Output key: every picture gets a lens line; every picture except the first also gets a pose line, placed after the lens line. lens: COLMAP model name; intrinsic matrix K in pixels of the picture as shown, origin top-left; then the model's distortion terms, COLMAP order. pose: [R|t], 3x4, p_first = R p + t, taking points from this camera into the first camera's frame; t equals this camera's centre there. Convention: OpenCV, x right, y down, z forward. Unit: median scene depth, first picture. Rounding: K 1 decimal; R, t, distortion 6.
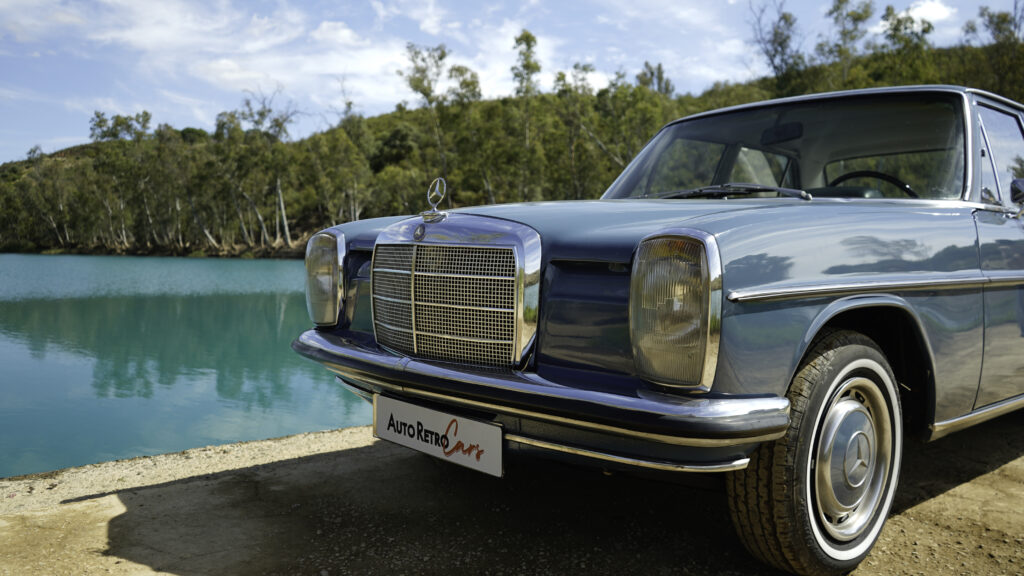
lens RADIAL K [[809.3, 0, 509.7], [0, 809.3, 288.9], [0, 0, 1]] dist [-0.001662, -0.003110]
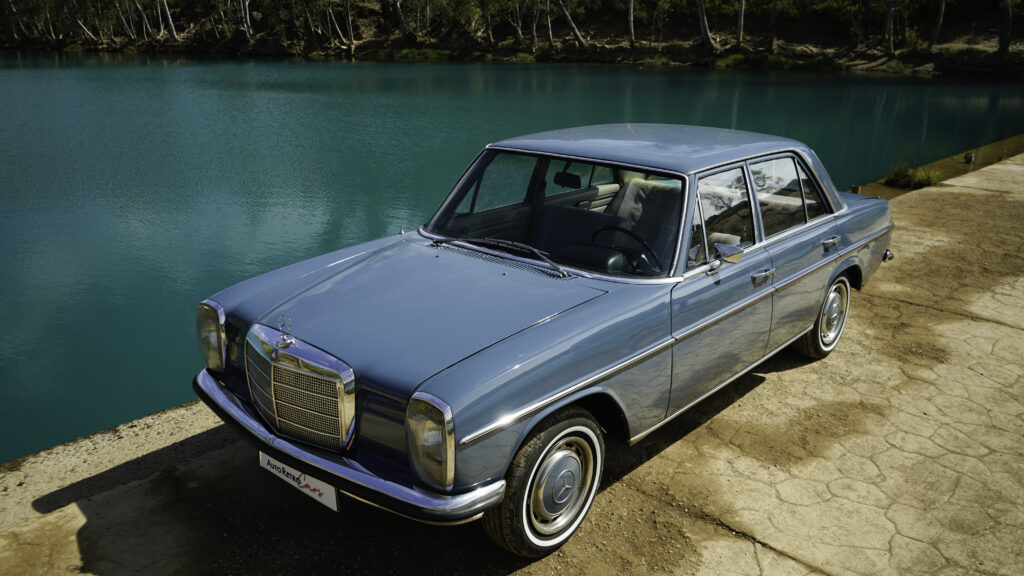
lens RADIAL K [[809.3, 0, 509.7], [0, 809.3, 288.9], [0, 0, 1]] dist [-0.001662, -0.003110]
pose [[0.994056, -0.040885, 0.100905, 0.005253], [0.012849, 0.964390, 0.264173, -0.017713], [-0.108112, -0.261306, 0.959182, -0.012814]]
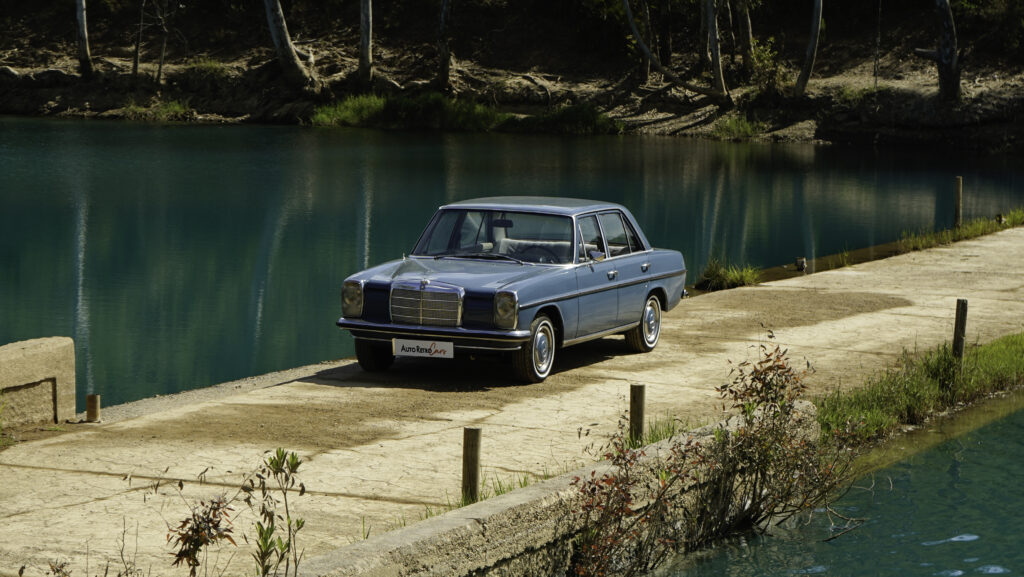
lens RADIAL K [[3431.5, 0, 511.9], [0, 3431.5, 288.6], [0, 0, 1]] dist [-0.075166, -0.418229]
pose [[0.895763, -0.033632, 0.443257, -0.186591], [0.008777, 0.998278, 0.058006, -0.027207], [-0.444444, -0.048069, 0.894516, -0.363638]]
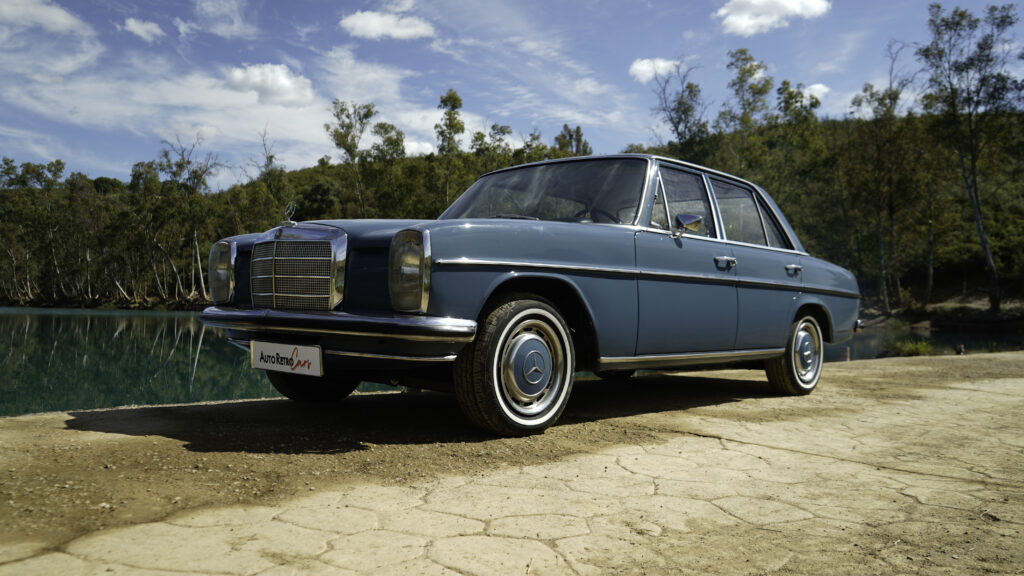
lens RADIAL K [[817.0, 0, 510.1], [0, 817.0, 292.1], [0, 0, 1]] dist [-0.007365, 0.006207]
pose [[0.995724, 0.010489, 0.091784, 0.006507], [-0.004268, 0.997696, -0.067716, 0.005033], [-0.092283, 0.067034, 0.993474, -0.021689]]
